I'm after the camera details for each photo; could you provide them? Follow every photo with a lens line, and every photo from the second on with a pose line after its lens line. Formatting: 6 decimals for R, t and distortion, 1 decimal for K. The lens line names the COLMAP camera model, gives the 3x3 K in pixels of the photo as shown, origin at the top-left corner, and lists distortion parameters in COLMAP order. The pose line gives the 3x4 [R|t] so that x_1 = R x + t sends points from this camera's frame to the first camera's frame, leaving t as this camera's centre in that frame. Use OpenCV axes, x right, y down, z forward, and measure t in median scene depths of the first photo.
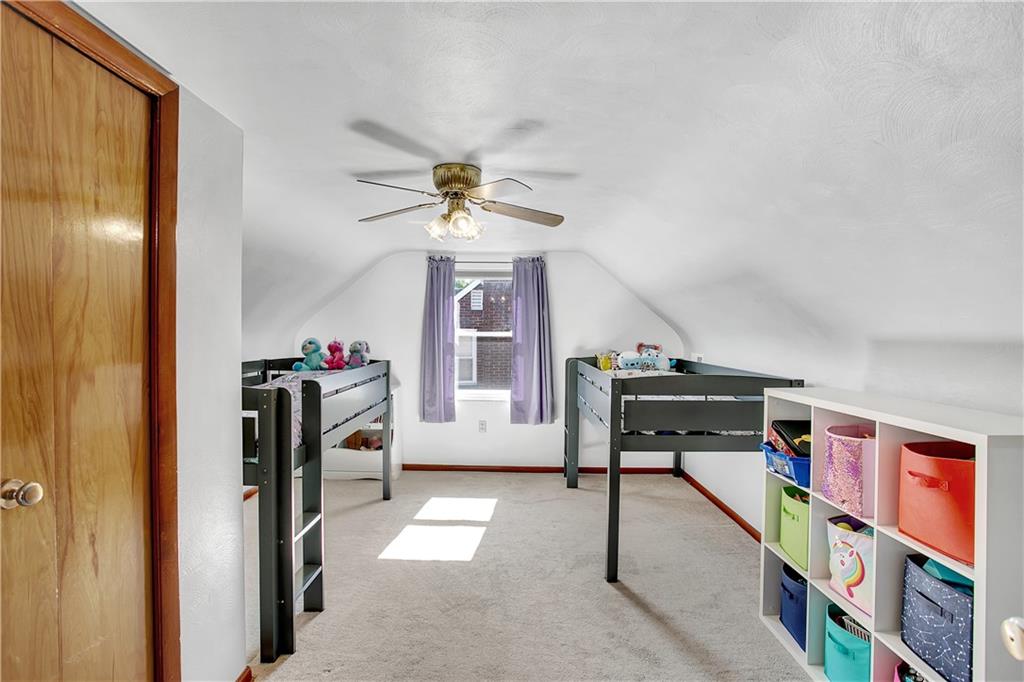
lens RADIAL K [[500.2, 0, 522.6], [0, 500.2, 336.7], [0, 0, 1]] dist [-0.075595, 0.028560]
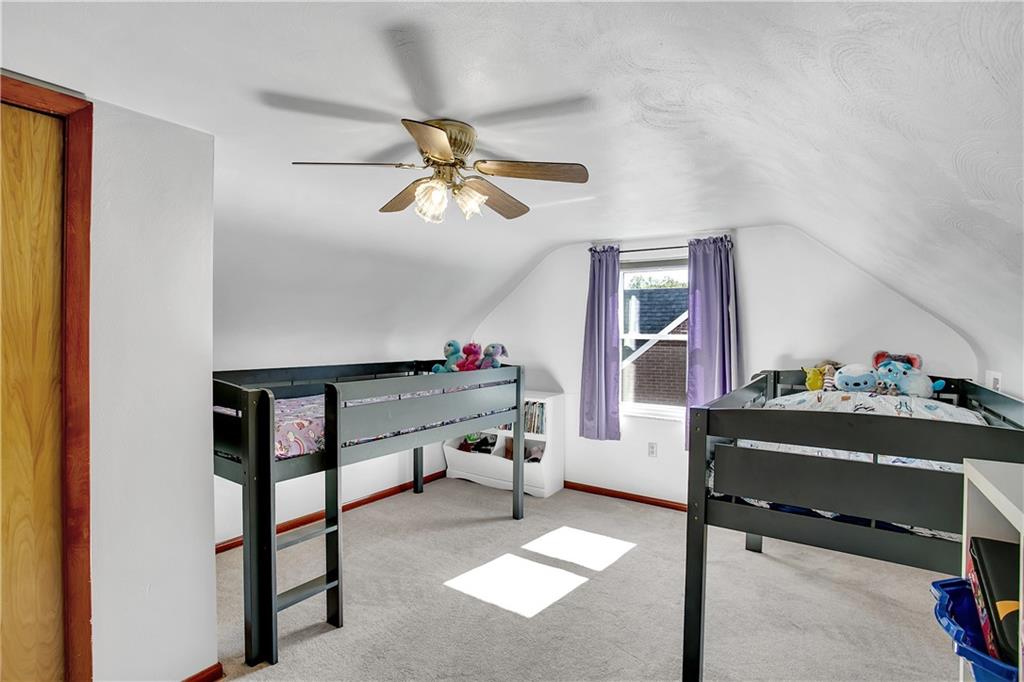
lens RADIAL K [[500.2, 0, 522.6], [0, 500.2, 336.7], [0, 0, 1]] dist [-0.075595, 0.028560]
pose [[0.819684, 0.003720, -0.572804, 0.257252], [-0.007011, 0.999969, -0.003539, -0.001586], [0.572773, 0.006917, 0.819685, 0.257002]]
